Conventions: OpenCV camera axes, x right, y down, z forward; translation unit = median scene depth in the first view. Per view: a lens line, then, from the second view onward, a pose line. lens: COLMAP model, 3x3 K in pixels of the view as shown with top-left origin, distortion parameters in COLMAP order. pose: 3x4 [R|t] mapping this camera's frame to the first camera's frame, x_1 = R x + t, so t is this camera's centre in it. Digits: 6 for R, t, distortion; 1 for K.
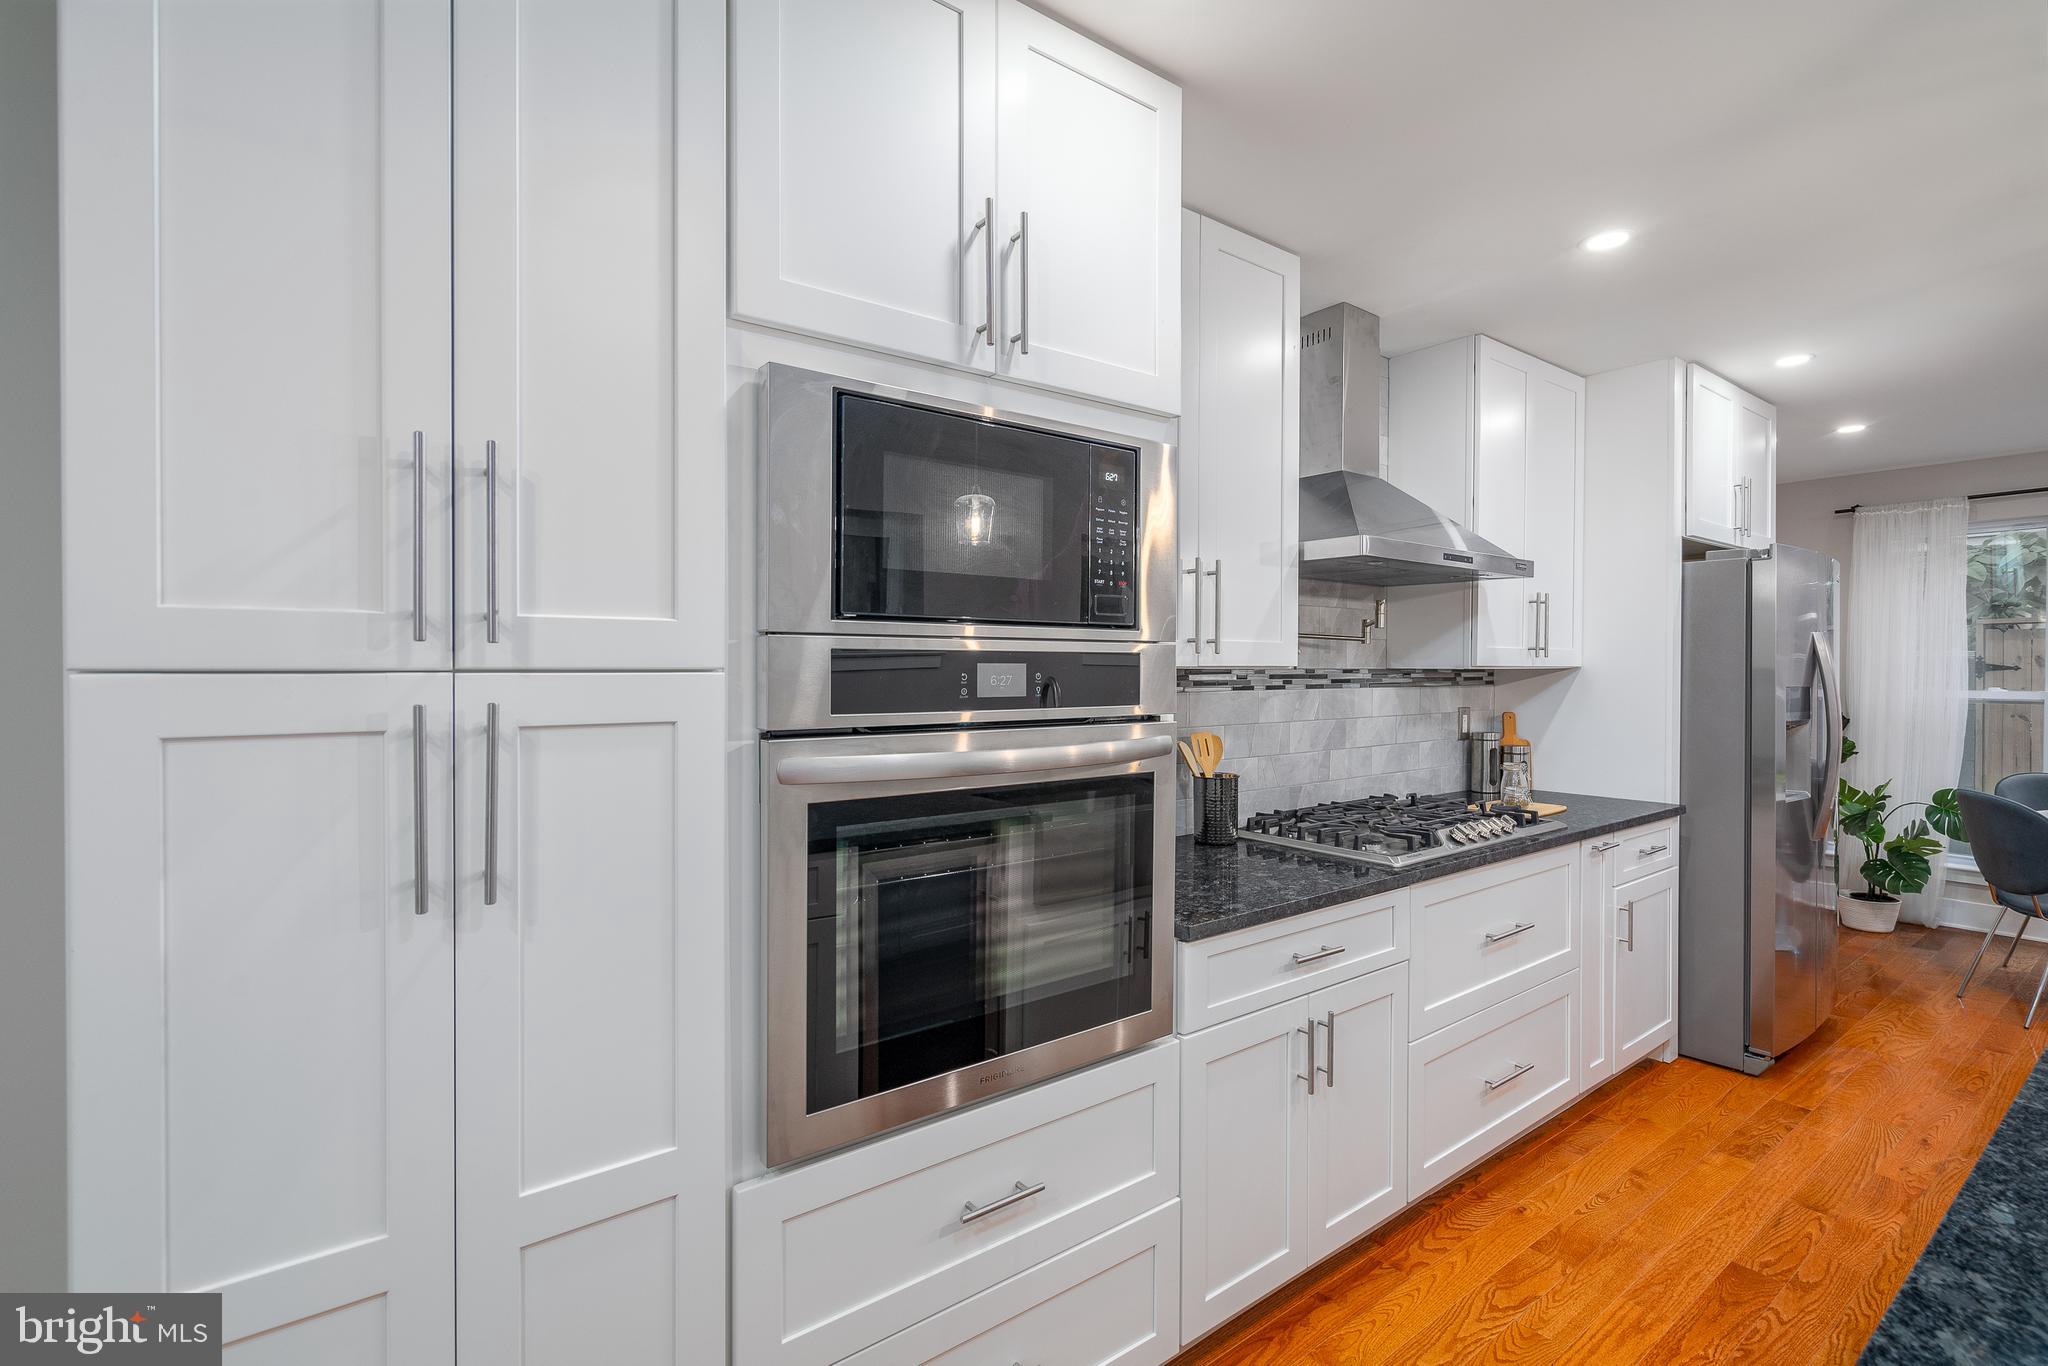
lens RADIAL K [[931.5, 0, 1020.3], [0, 931.5, 675.2], [0, 0, 1]] dist [-0.001414, 0.000123]
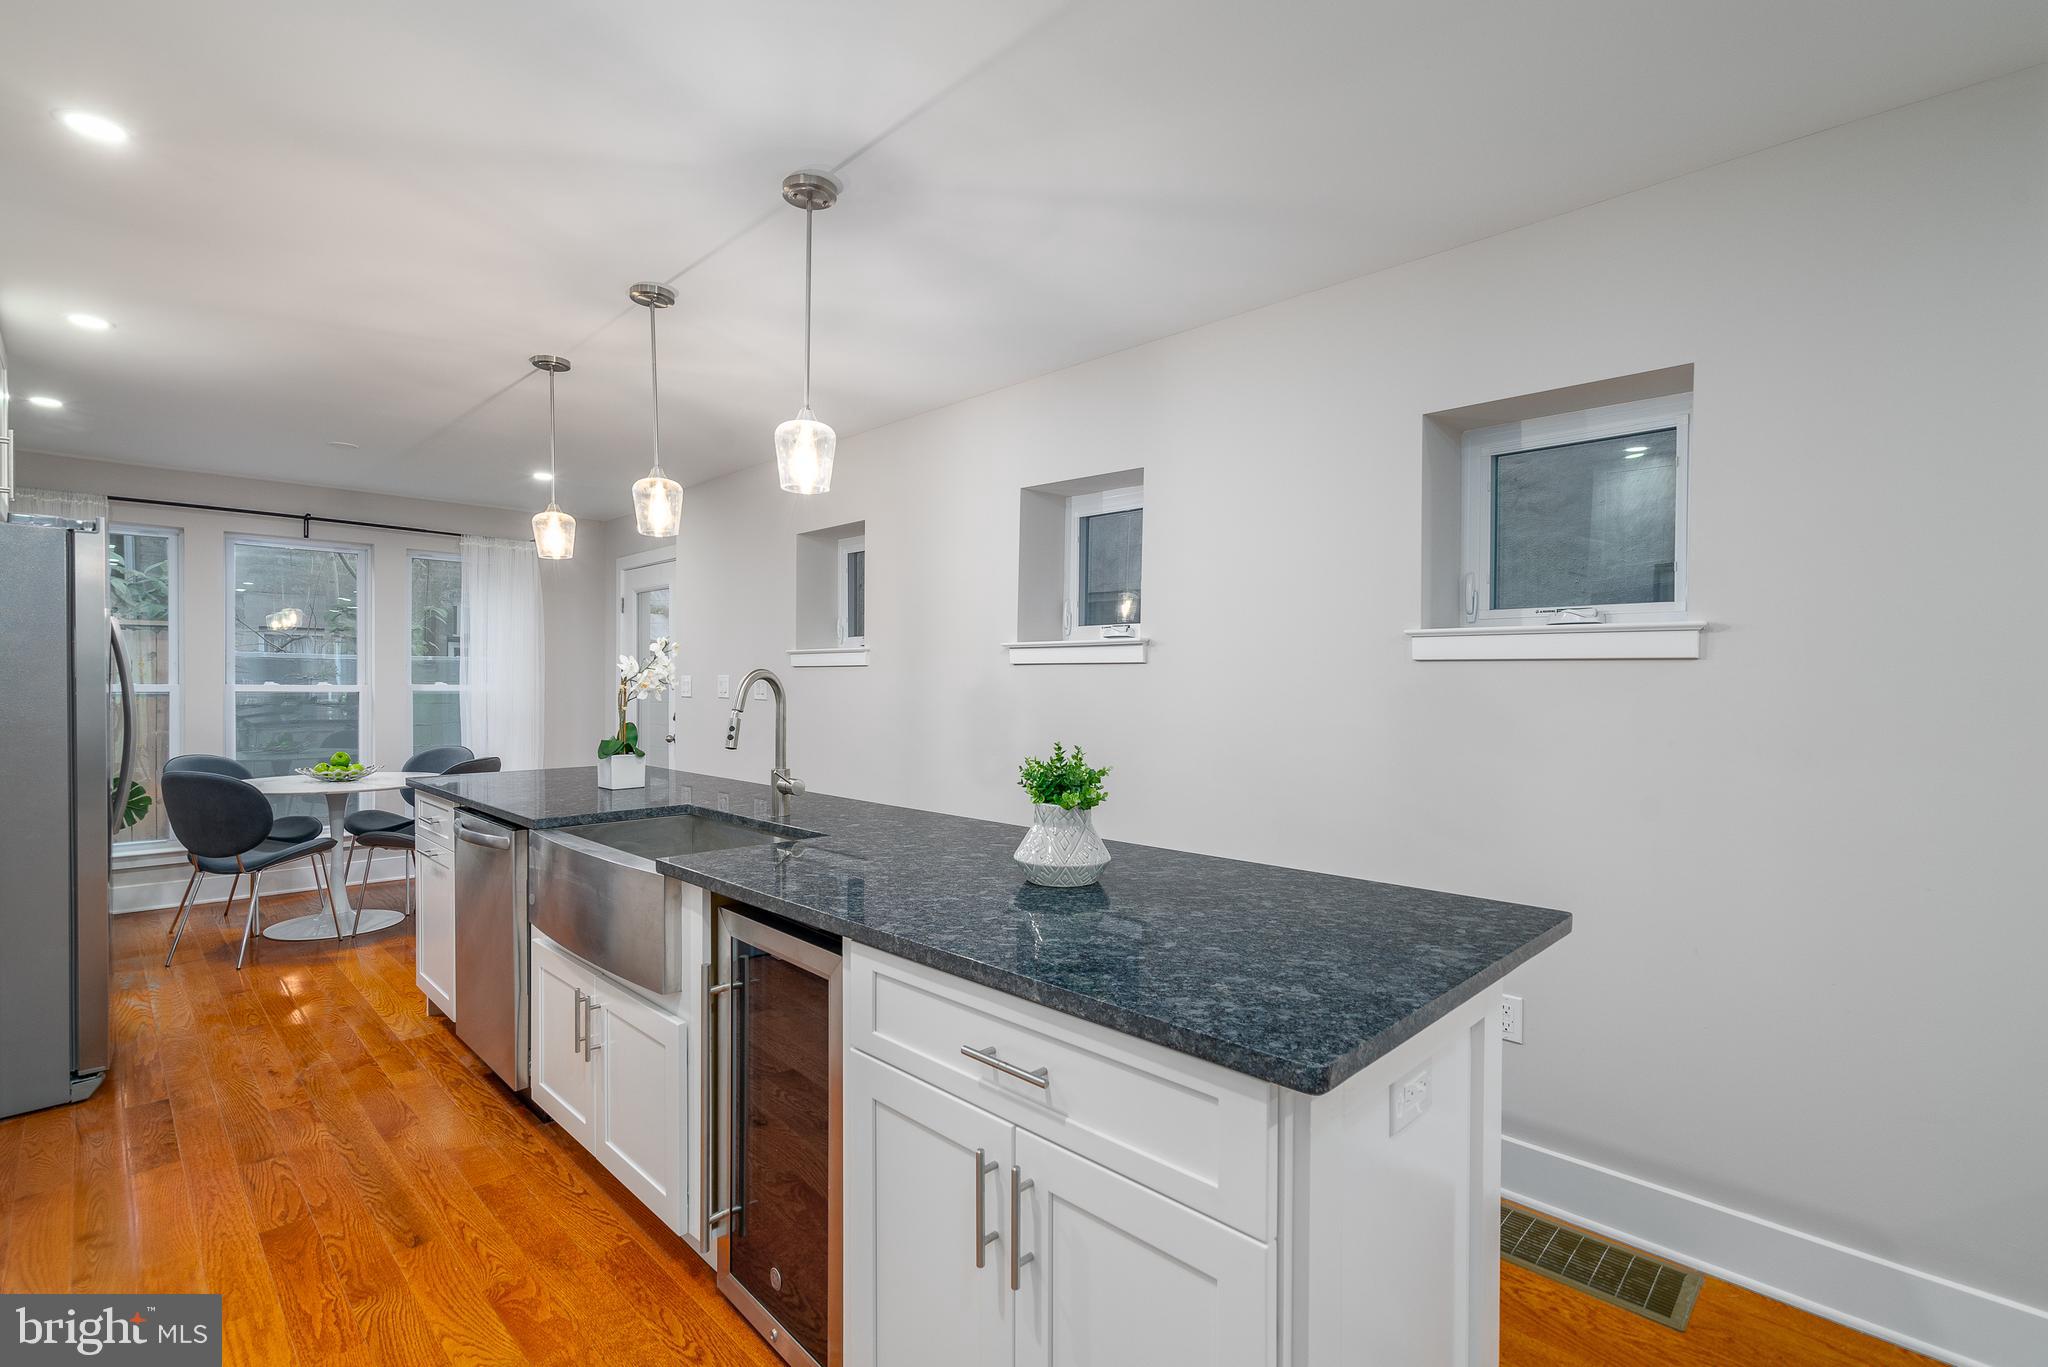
lens RADIAL K [[933.0, 0, 1018.5], [0, 933.0, 690.8], [0, 0, 1]] dist [0.001362, 0.000468]
pose [[-0.144256, -0.011173, 0.989477, -0.303984], [0.002907, 0.999927, 0.011714, 0.029015], [-0.989536, 0.004566, -0.144213, 0.287363]]
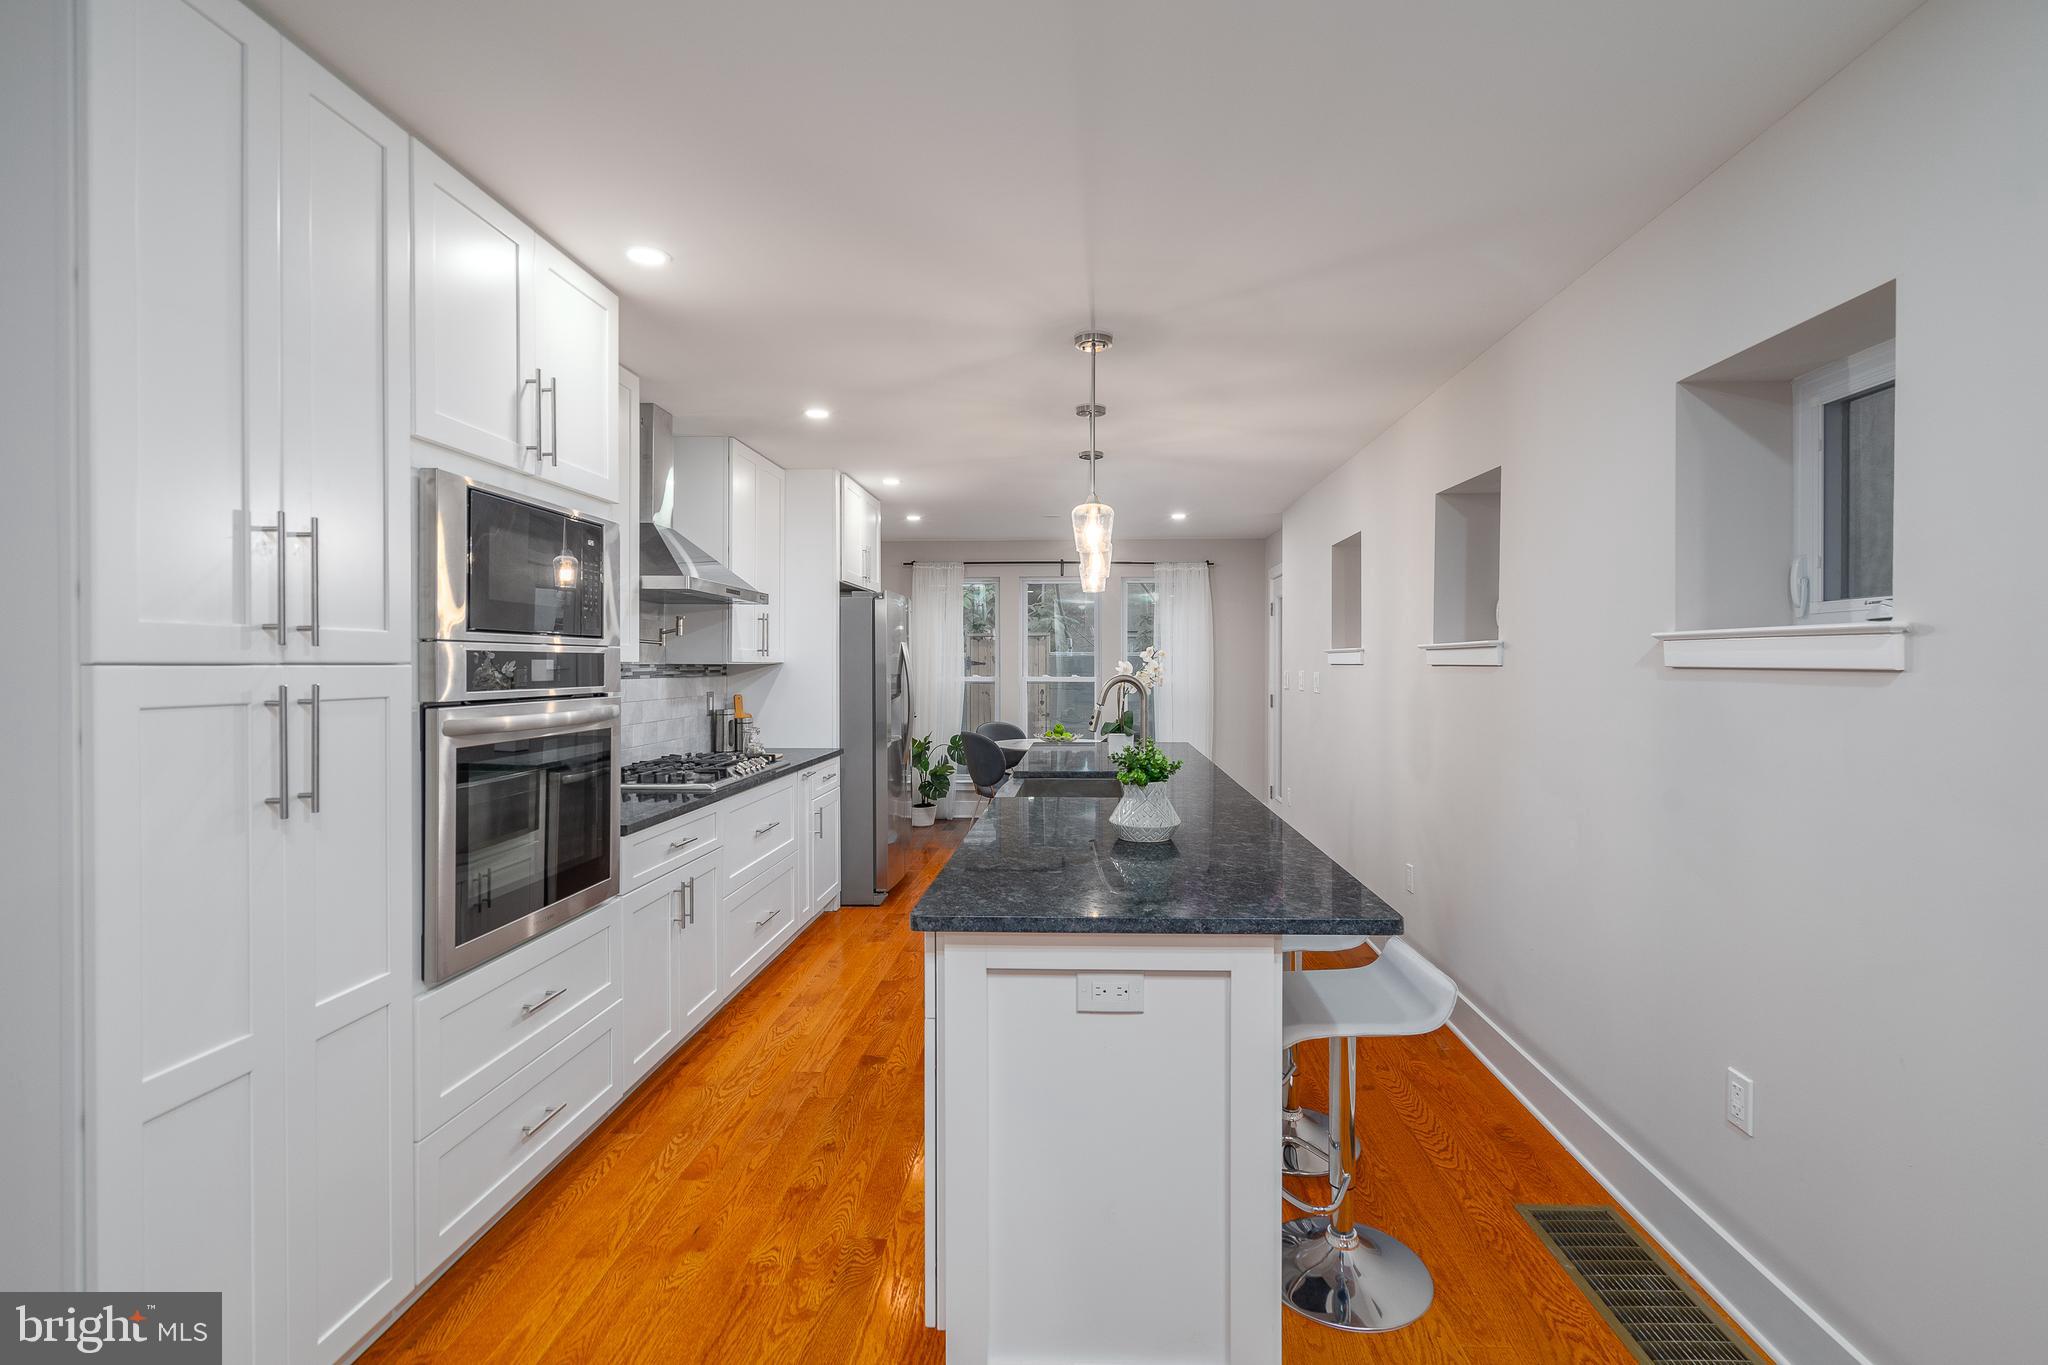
lens RADIAL K [[939.9, 0, 1051.7], [0, 939.9, 674.9], [0, 0, 1]] dist [-0.000360, 0.000018]
pose [[0.628867, -0.010328, 0.777444, -0.415458], [0.007944, 0.999945, 0.006858, 0.005191], [-0.777472, 0.001863, 0.628915, -0.392350]]
